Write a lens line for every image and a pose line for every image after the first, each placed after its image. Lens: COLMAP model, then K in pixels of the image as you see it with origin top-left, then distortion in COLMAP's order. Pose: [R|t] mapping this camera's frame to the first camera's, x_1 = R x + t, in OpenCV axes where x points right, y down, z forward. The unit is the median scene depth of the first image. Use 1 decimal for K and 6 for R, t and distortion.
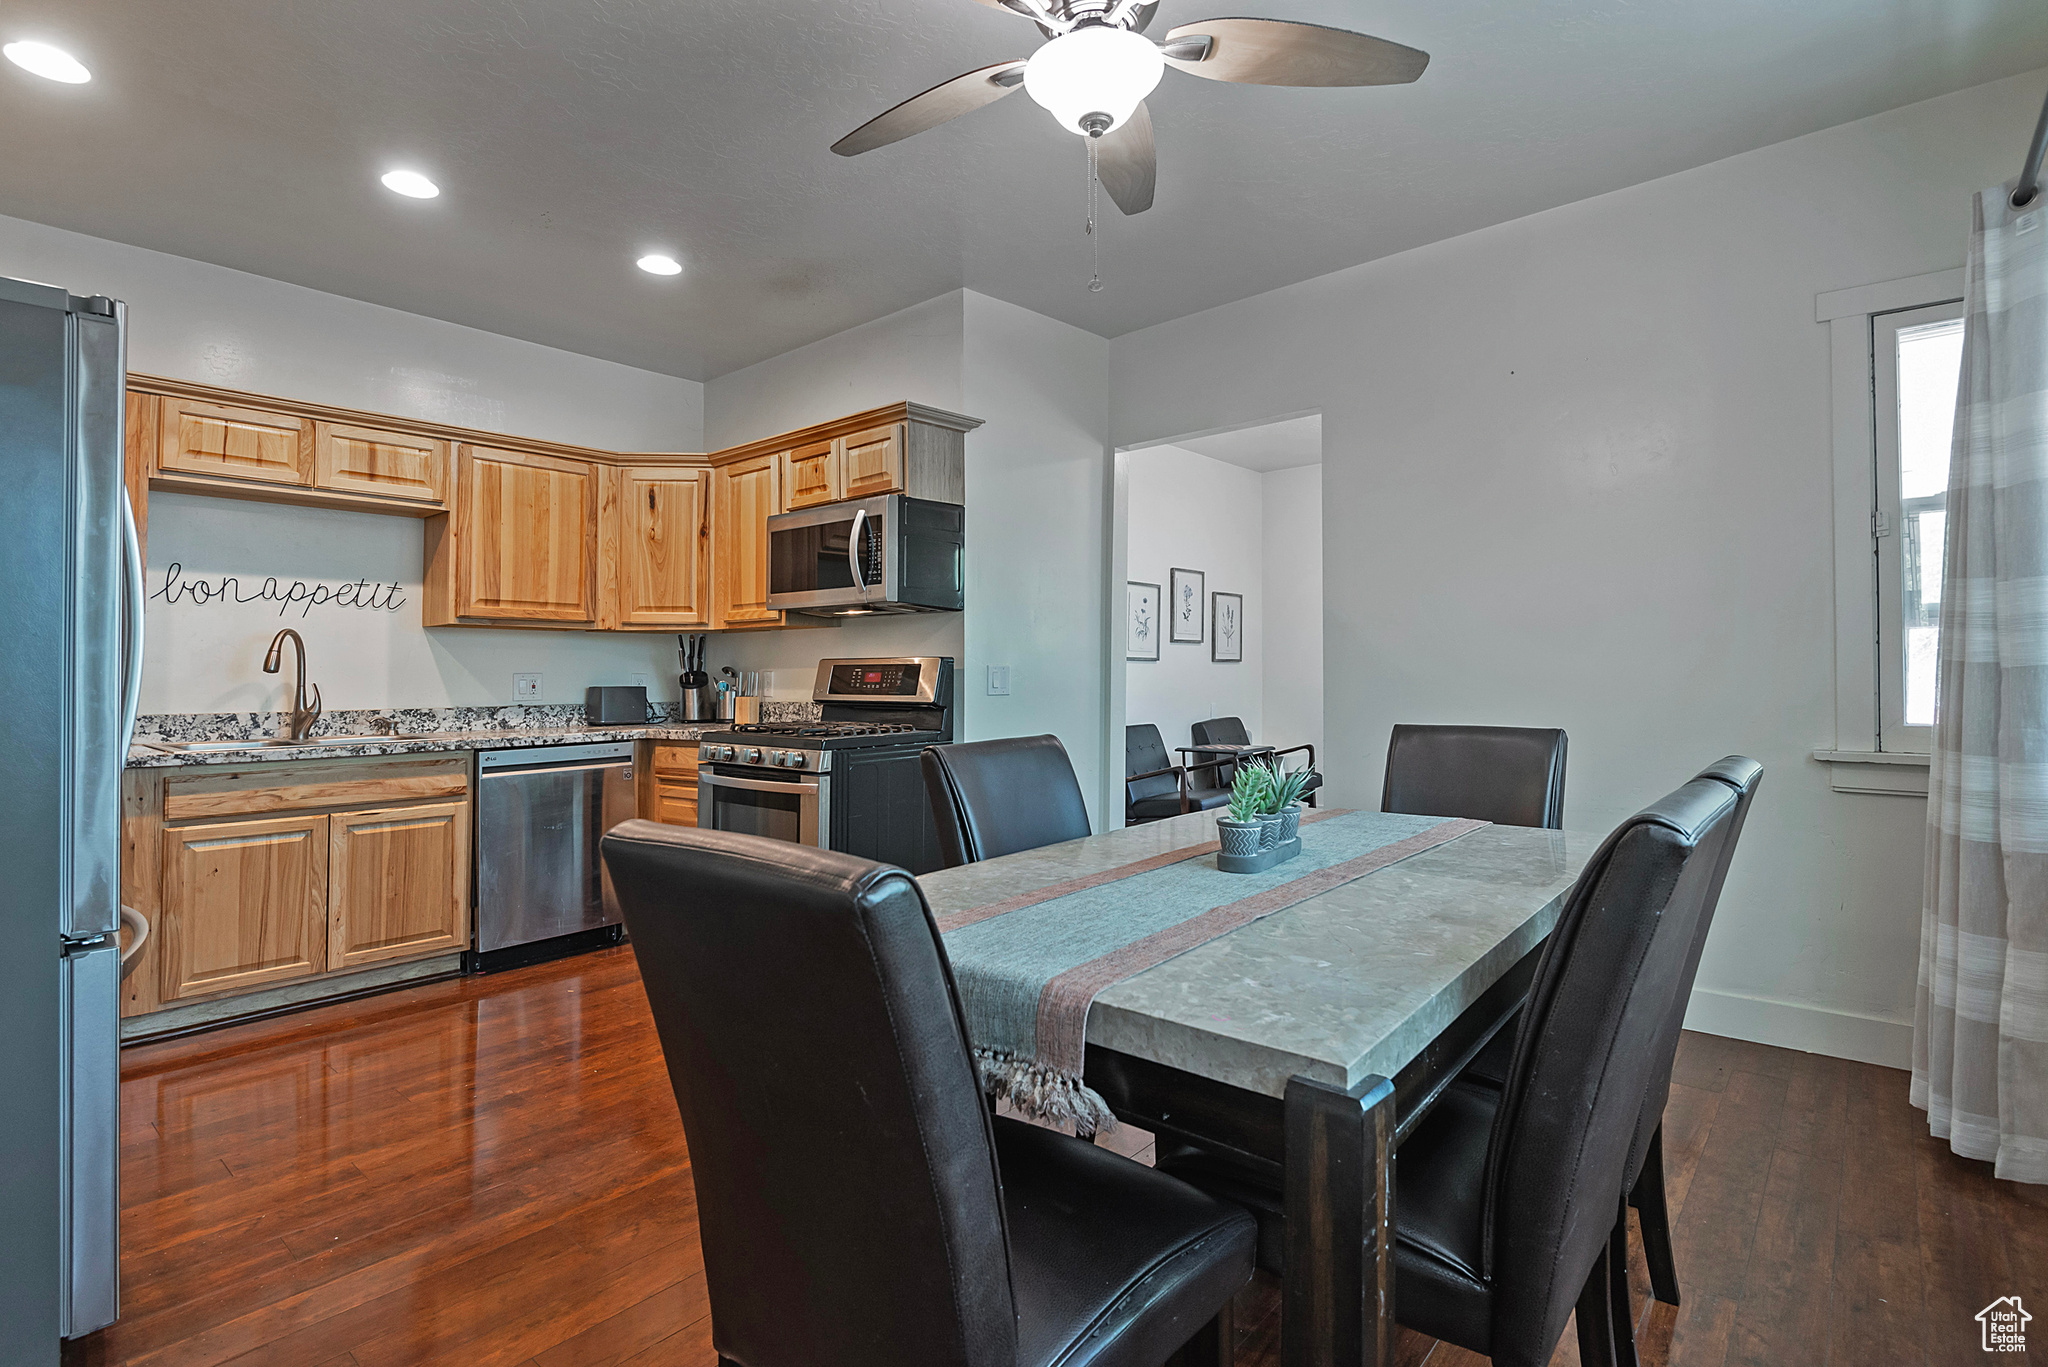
lens RADIAL K [[1018.0, 0, 981.3], [0, 1018.0, 609.4], [0, 0, 1]] dist [0.027711, -0.013211]
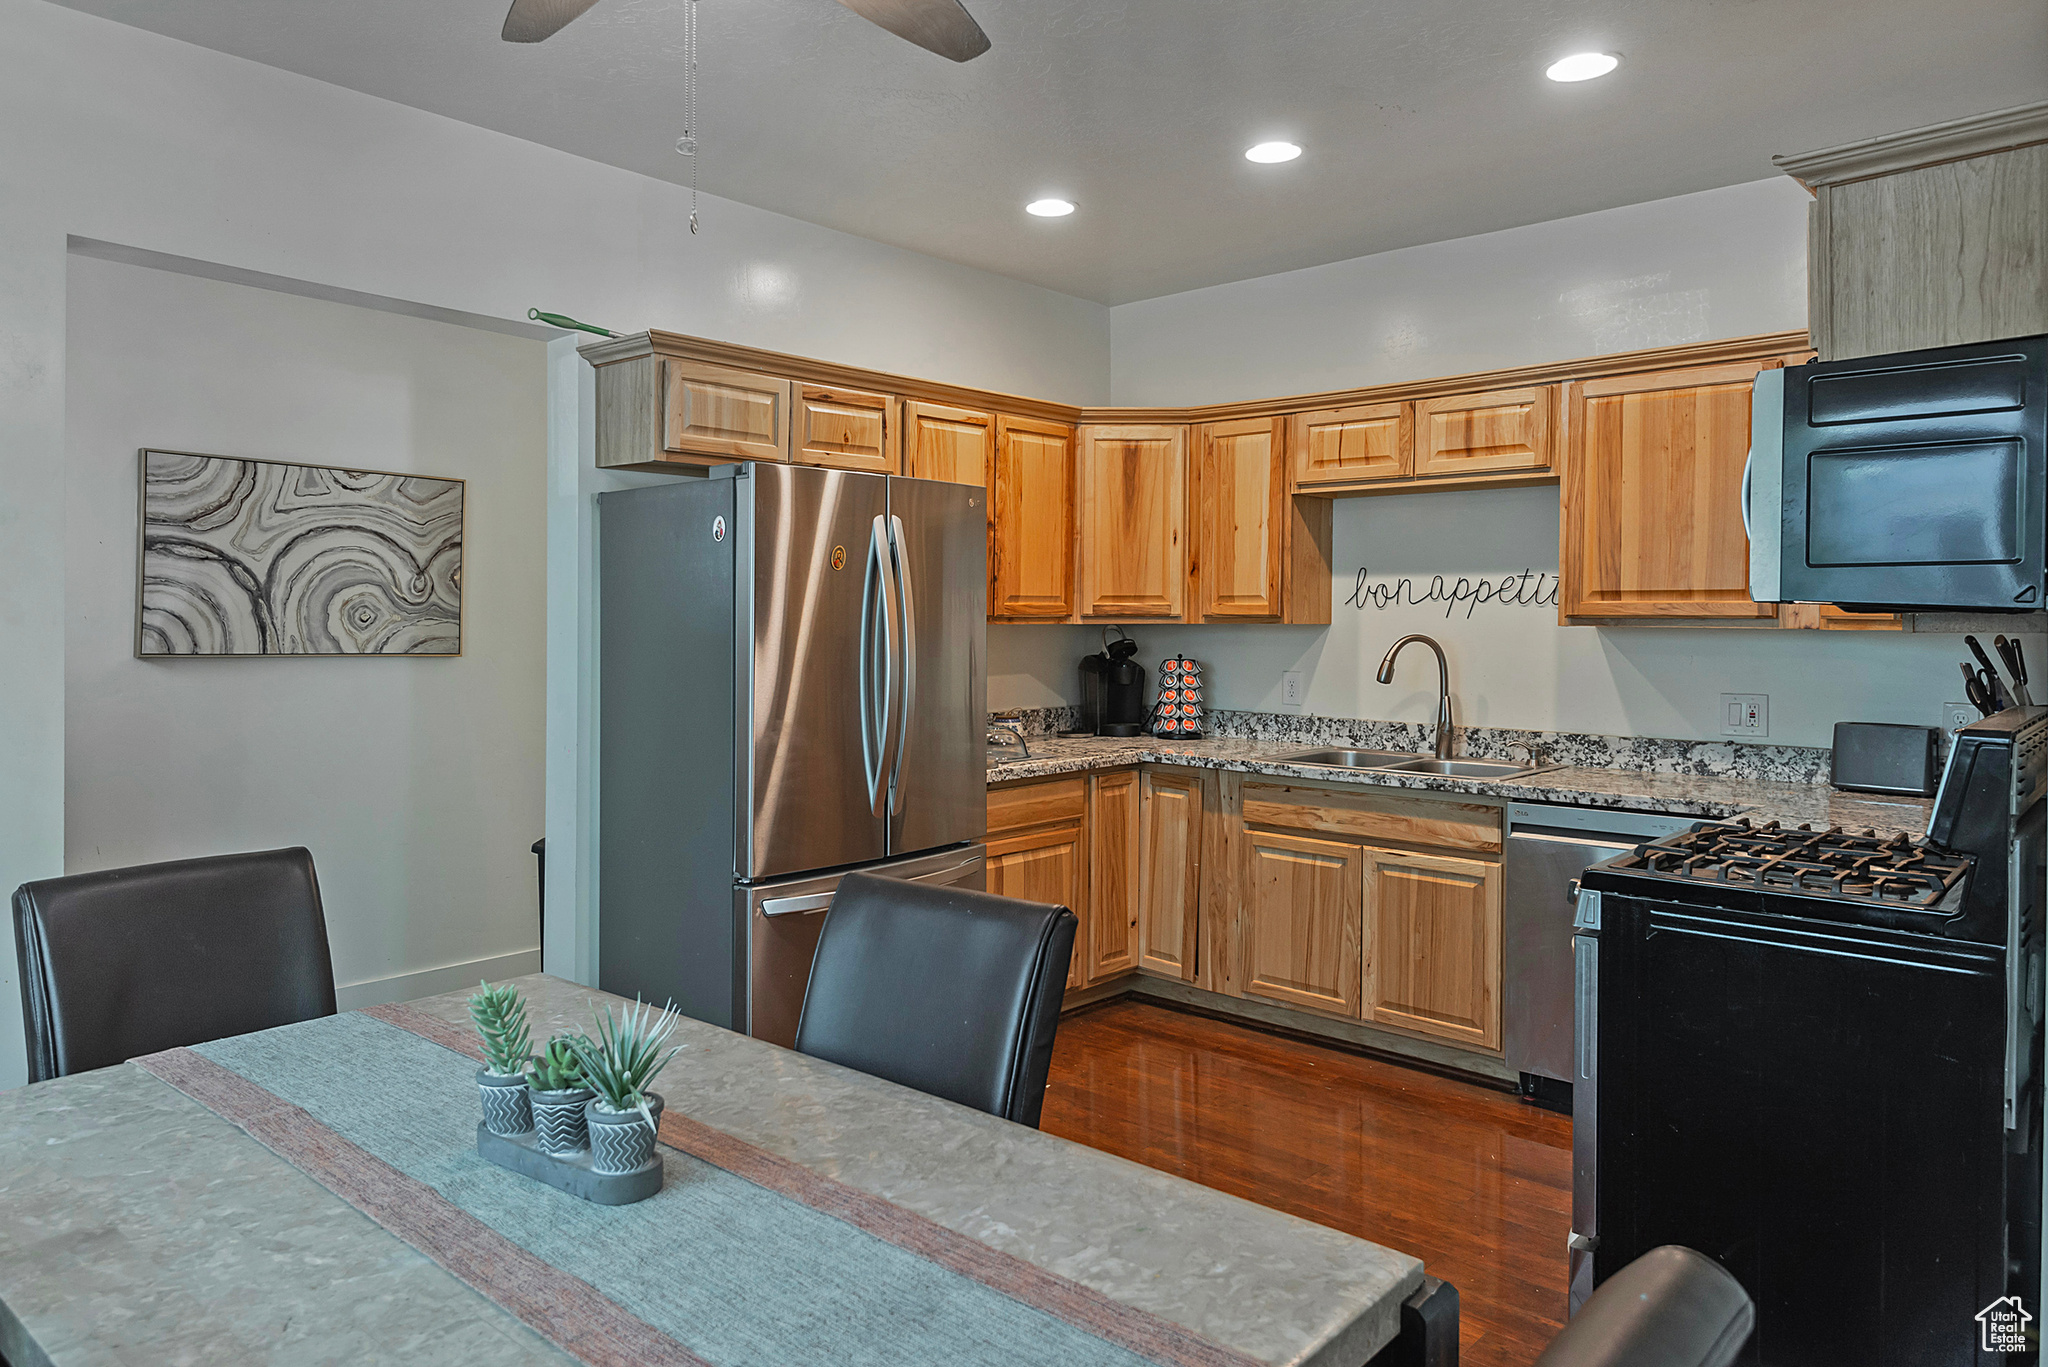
lens RADIAL K [[1355.8, 0, 1007.9], [0, 1355.8, 553.3], [0, 0, 1]] dist [0.004927, 0.001380]
pose [[-0.010092, -0.042262, -0.999056, 0.492777], [0.063256, 0.997078, -0.042817, -0.022723], [0.997946, -0.063628, -0.007389, 0.612349]]
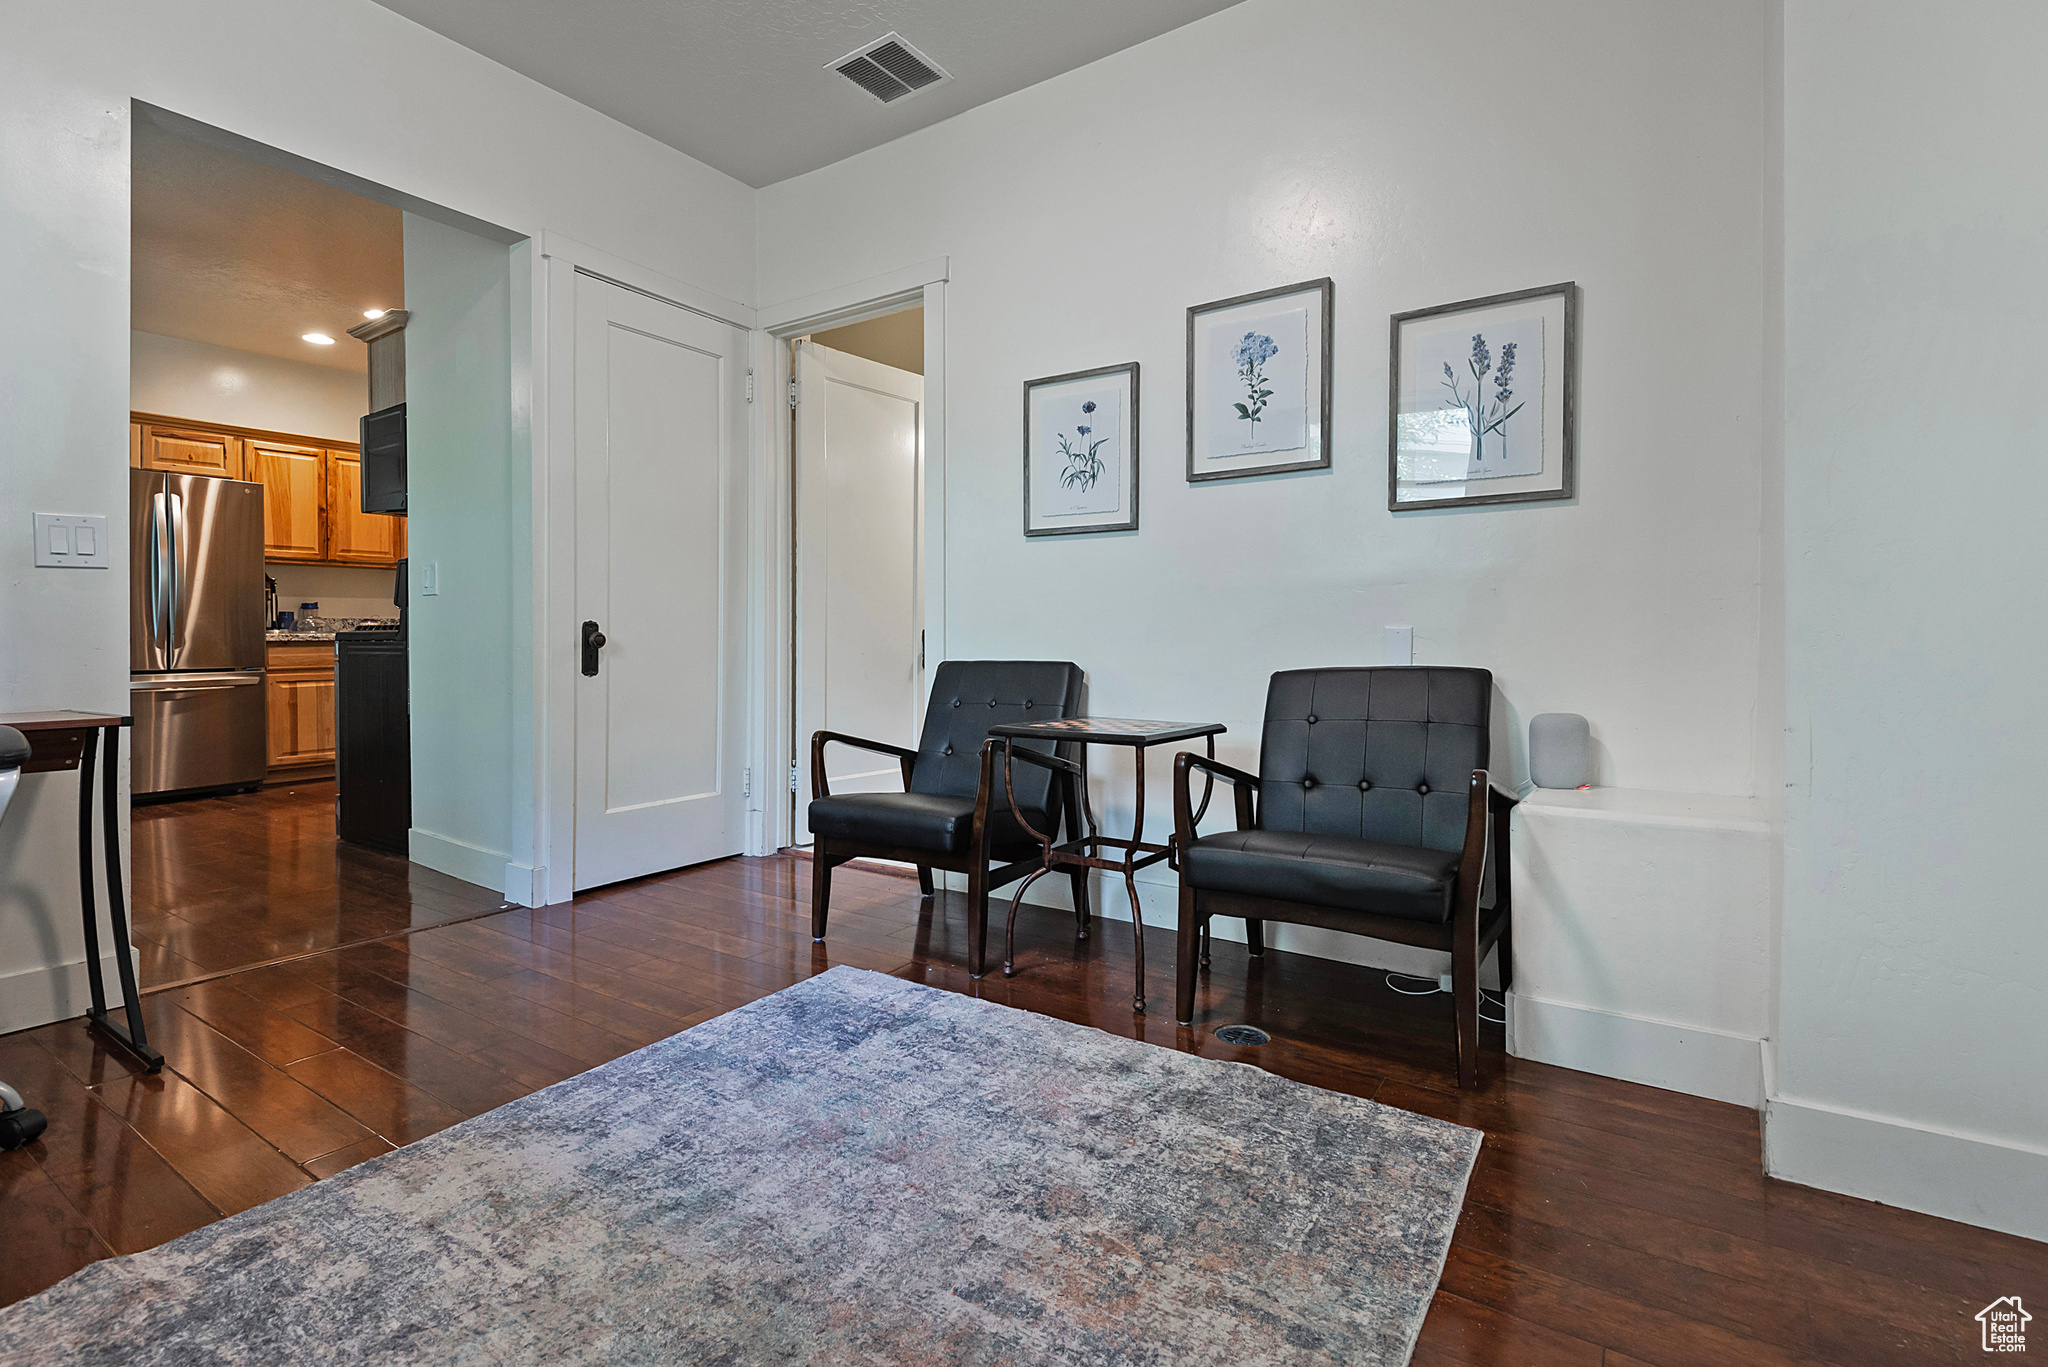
lens RADIAL K [[996.9, 0, 982.8], [0, 996.9, 634.8], [0, 0, 1]] dist [0.011139, -0.005621]
pose [[0.090086, -0.001973, -0.995932, 0.937090], [0.066223, 0.997797, 0.004013, 0.139140], [0.993730, -0.066315, 0.090019, 1.369652]]
